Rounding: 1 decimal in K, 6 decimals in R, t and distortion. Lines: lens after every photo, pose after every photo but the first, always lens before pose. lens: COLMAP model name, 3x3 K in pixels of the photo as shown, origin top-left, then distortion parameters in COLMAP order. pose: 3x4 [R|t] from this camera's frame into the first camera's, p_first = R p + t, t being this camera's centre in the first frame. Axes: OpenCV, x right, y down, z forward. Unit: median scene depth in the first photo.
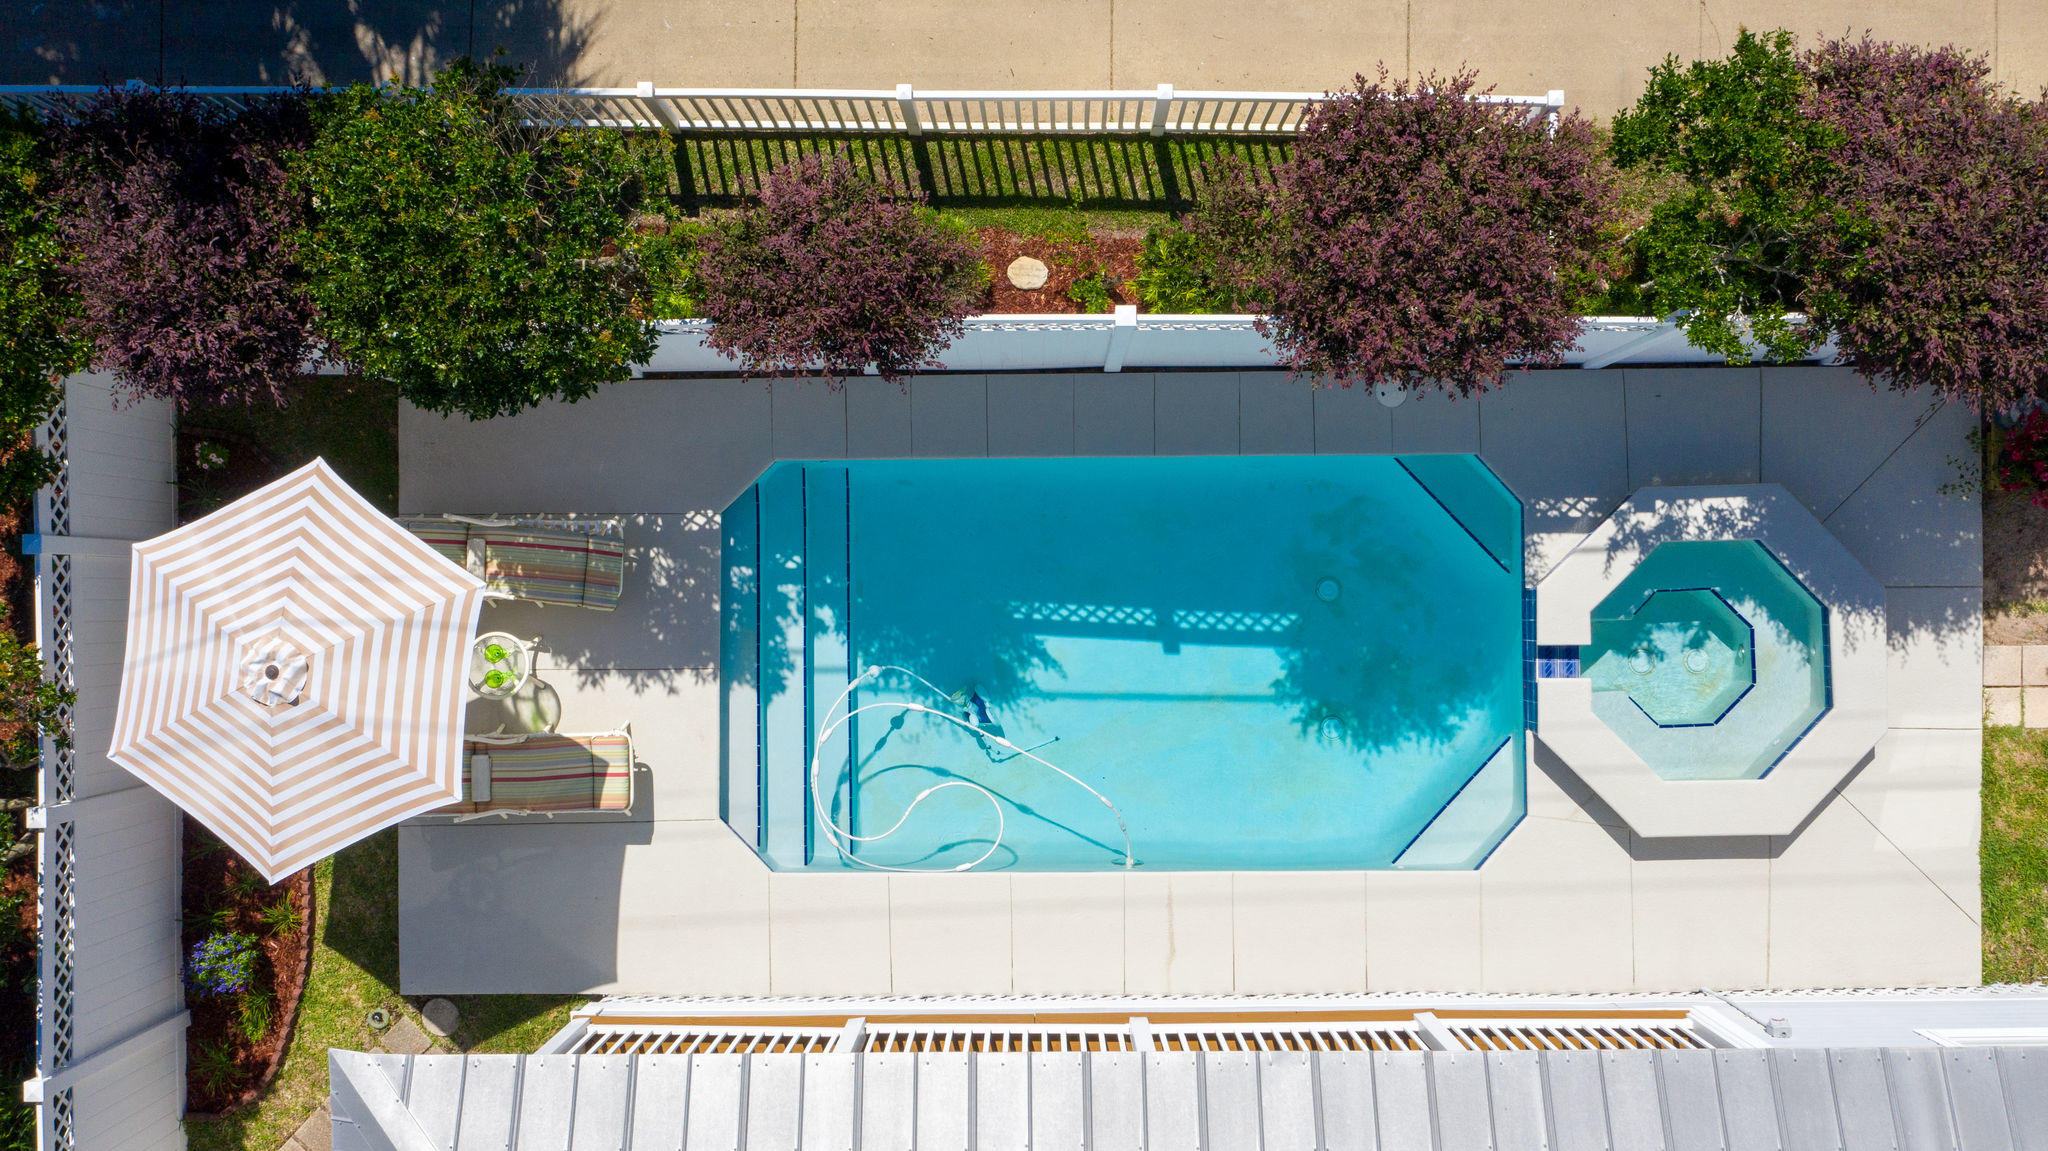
lens RADIAL K [[1578.7, 0, 1020.9], [0, 1578.7, 568.3], [0, 0, 1]] dist [-0.020828, 0.003946]
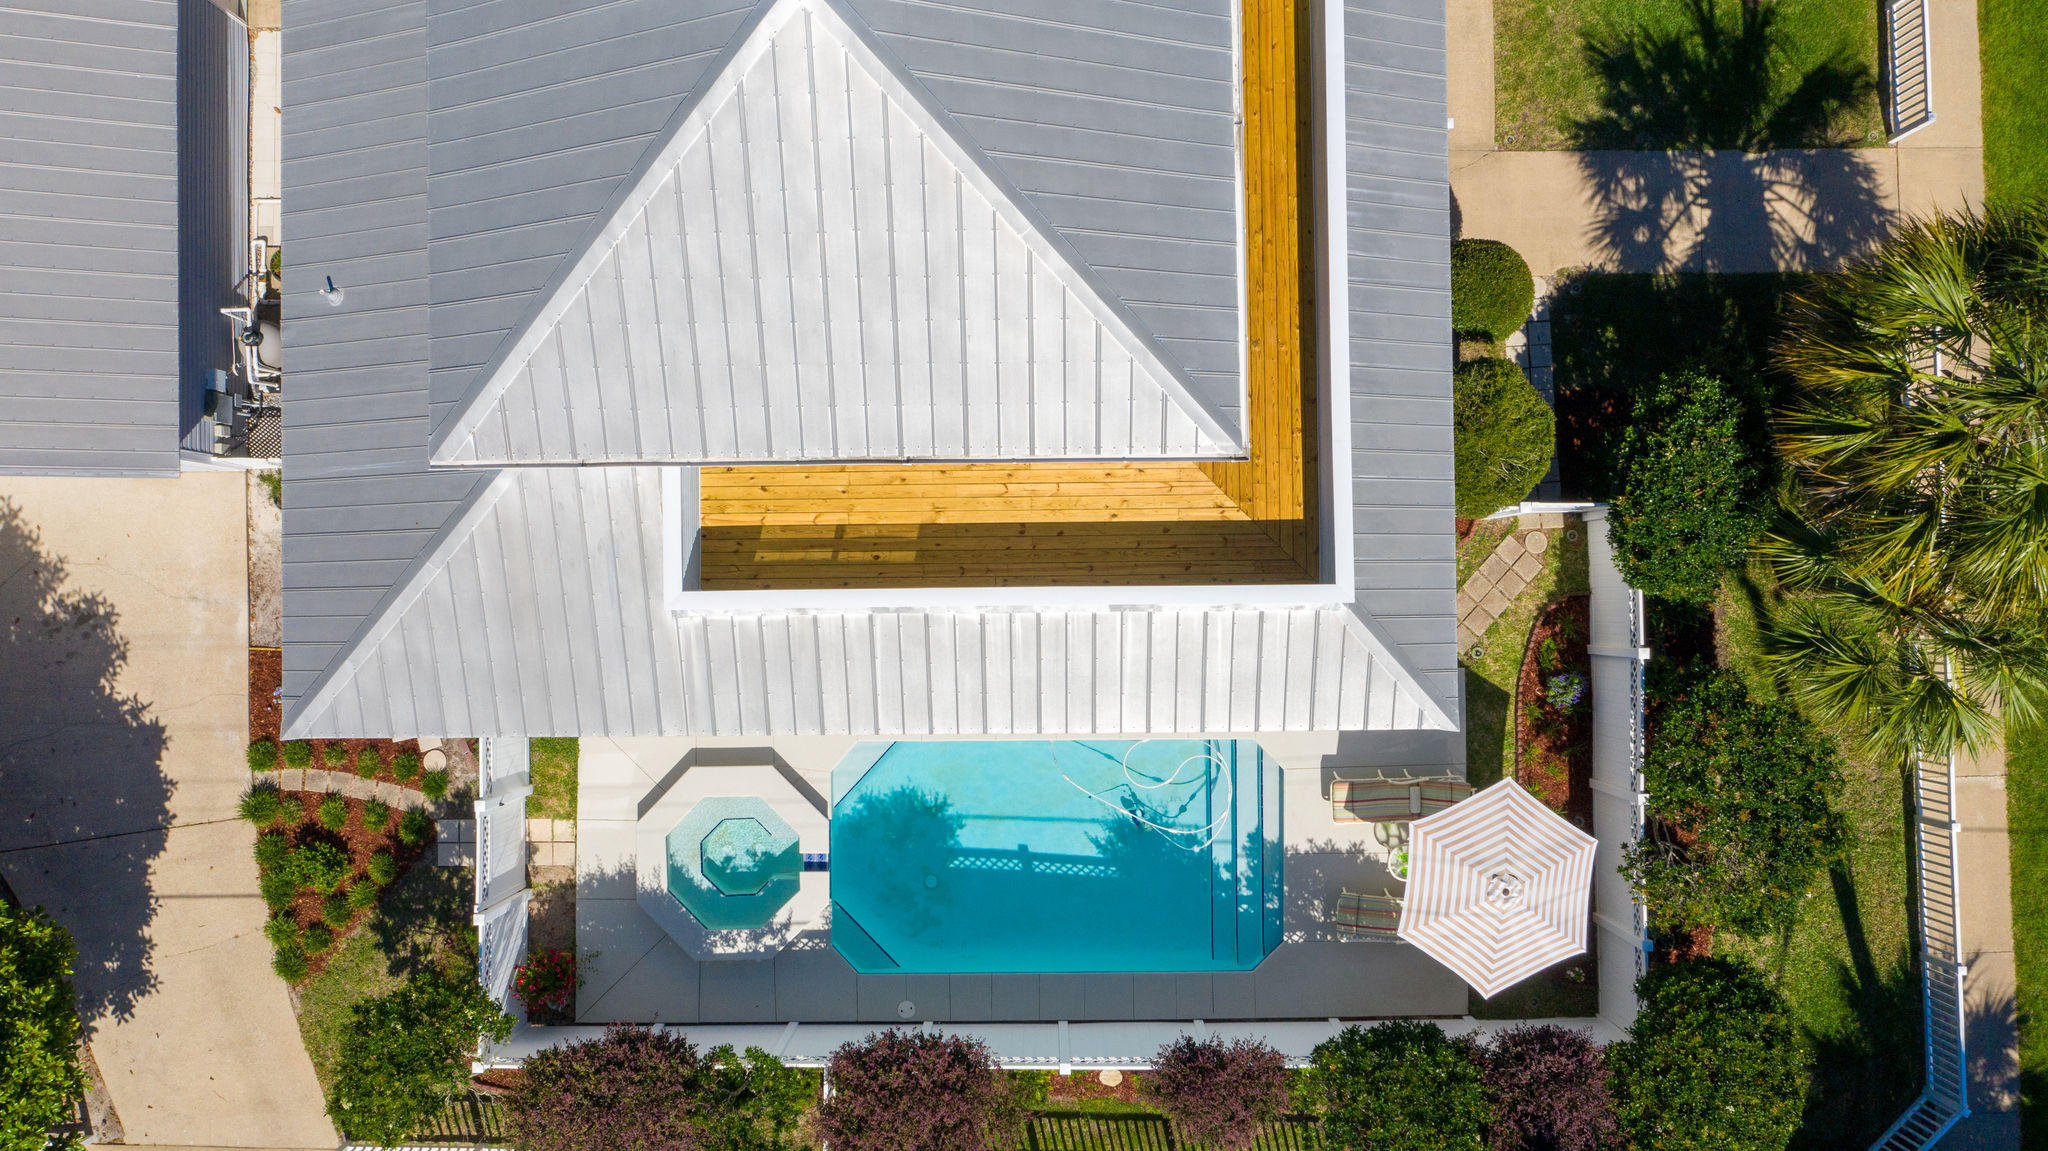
lens RADIAL K [[1578.7, 0, 1020.9], [0, 1578.7, 568.3], [0, 0, 1]] dist [-0.020828, 0.003946]
pose [[-0.999793, 0.000892, 0.020347, 0.068633], [-0.000282, -0.999551, 0.029965, 0.330992], [0.020365, 0.029953, 0.999344, -0.788898]]
